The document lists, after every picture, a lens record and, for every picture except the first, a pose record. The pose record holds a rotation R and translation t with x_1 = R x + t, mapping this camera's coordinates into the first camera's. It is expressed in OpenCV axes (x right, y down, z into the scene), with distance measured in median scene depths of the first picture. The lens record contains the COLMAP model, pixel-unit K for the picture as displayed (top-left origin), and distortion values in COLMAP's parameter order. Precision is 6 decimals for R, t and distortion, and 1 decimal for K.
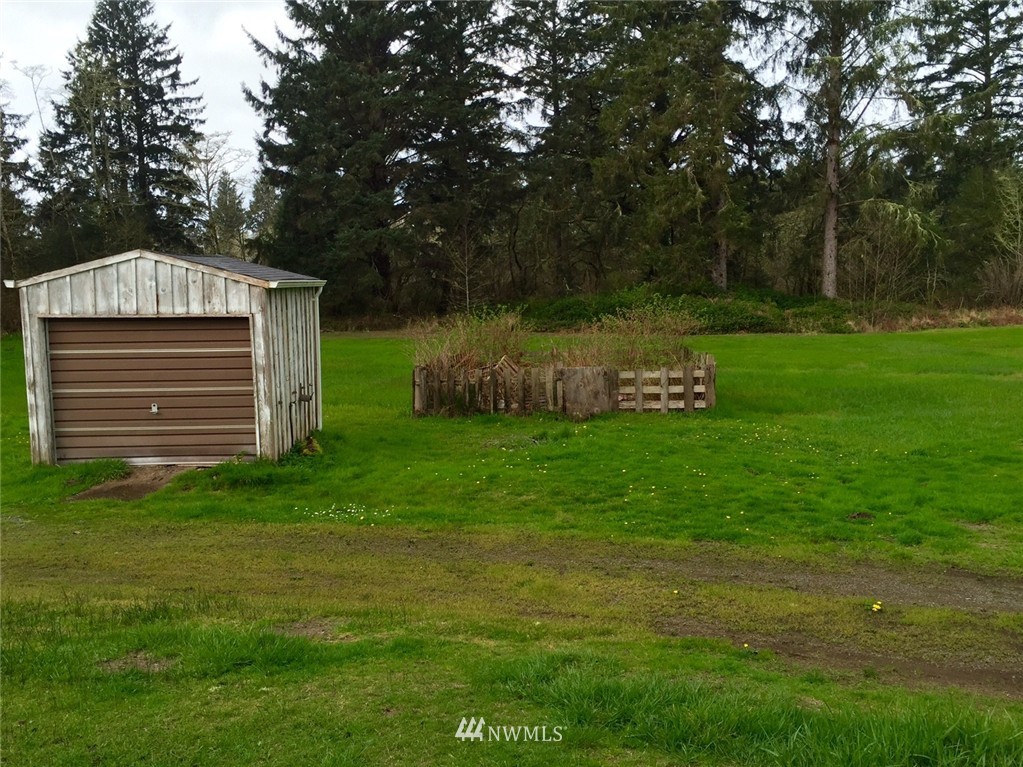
lens RADIAL K [[860.3, 0, 510.1], [0, 860.3, 379.6], [0, 0, 1]] dist [-0.007826, 0.001138]
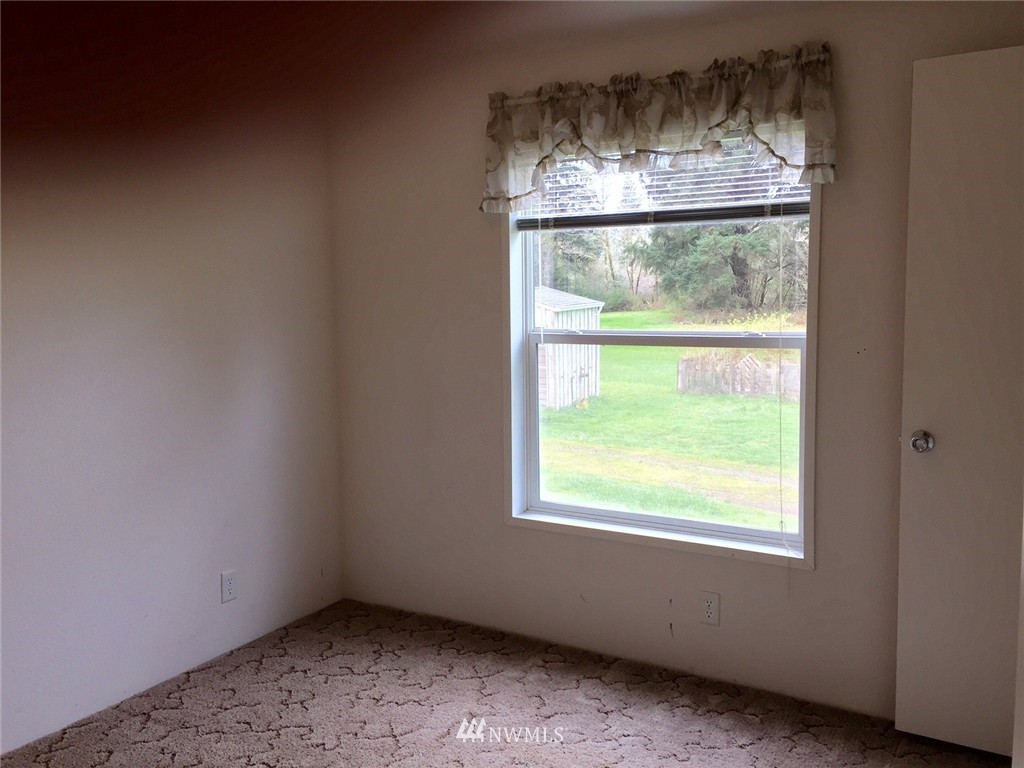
lens RADIAL K [[861.1, 0, 512.8], [0, 861.1, 383.2], [0, 0, 1]] dist [-0.007826, 0.001138]
pose [[0.891316, 0.054965, -0.450039, 0.279206], [-0.045291, 0.998453, 0.032245, -0.007457], [0.451115, -0.008358, 0.892427, -0.390146]]
